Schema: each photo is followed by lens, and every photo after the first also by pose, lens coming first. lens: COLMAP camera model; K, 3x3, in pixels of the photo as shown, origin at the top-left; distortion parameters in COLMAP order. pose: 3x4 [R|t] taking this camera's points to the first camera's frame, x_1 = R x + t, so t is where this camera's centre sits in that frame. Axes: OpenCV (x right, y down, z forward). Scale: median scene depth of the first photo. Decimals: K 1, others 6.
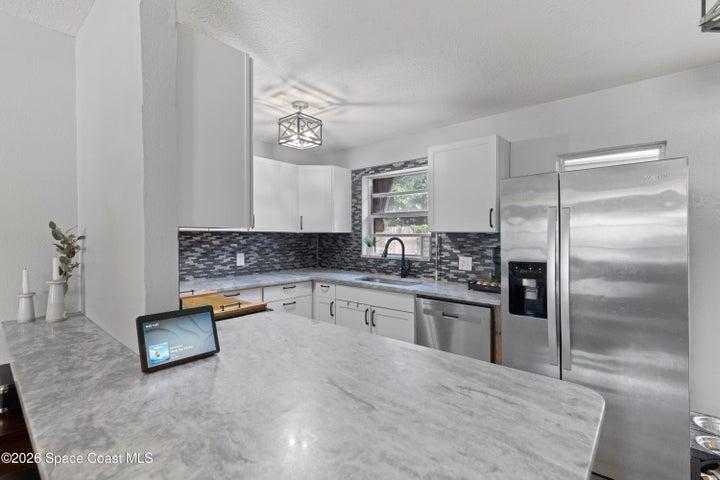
lens RADIAL K [[334.6, 0, 357.5], [0, 334.6, 242.2], [0, 0, 1]] dist [-0.000229, -0.000365]
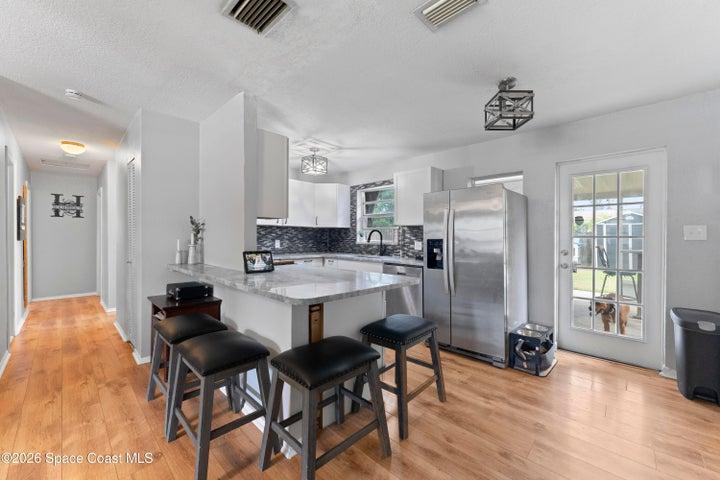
lens RADIAL K [[288.5, 0, 354.0], [0, 288.5, 237.6], [0, 0, 1]] dist [-0.002396, -0.000754]
pose [[0.998158, 0.004550, -0.060493, 0.096908], [-0.005768, 0.999784, -0.019972, 0.051476], [0.060389, 0.020284, 0.997969, -0.356331]]
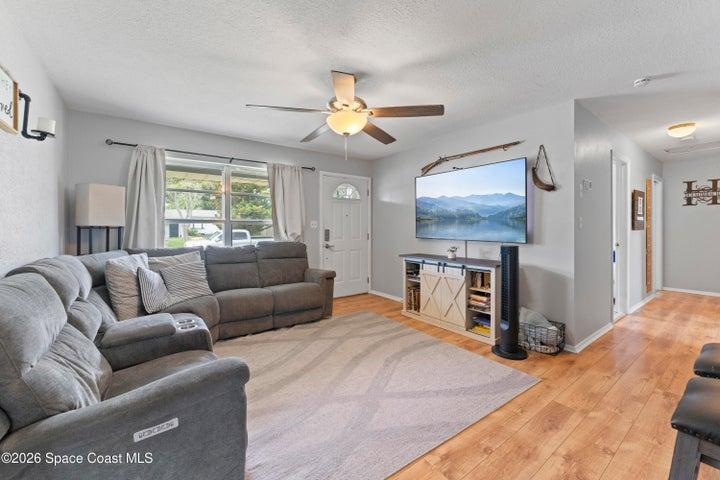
lens RADIAL K [[288.5, 0, 359.9], [0, 288.5, 227.6], [0, 0, 1]] dist [-0.002396, -0.000754]
pose [[-0.226915, 0.006719, -0.973891, 0.207259], [-0.022262, 0.999679, 0.012084, 0.048449], [0.973660, 0.024422, -0.226692, -0.189741]]
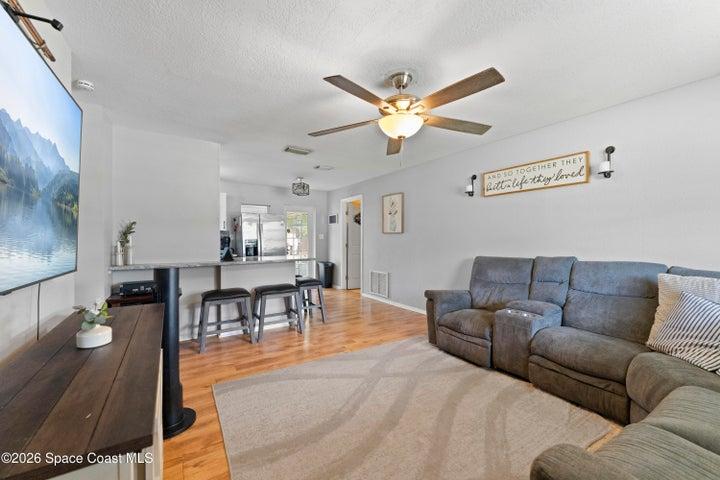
lens RADIAL K [[288.5, 0, 363.4], [0, 288.5, 240.0], [0, 0, 1]] dist [-0.002396, -0.000754]
pose [[0.257184, 0.005016, 0.966350, -1.195642], [0.024397, 0.999634, -0.011682, 0.066651], [-0.966055, 0.026581, 0.256967, -0.482579]]
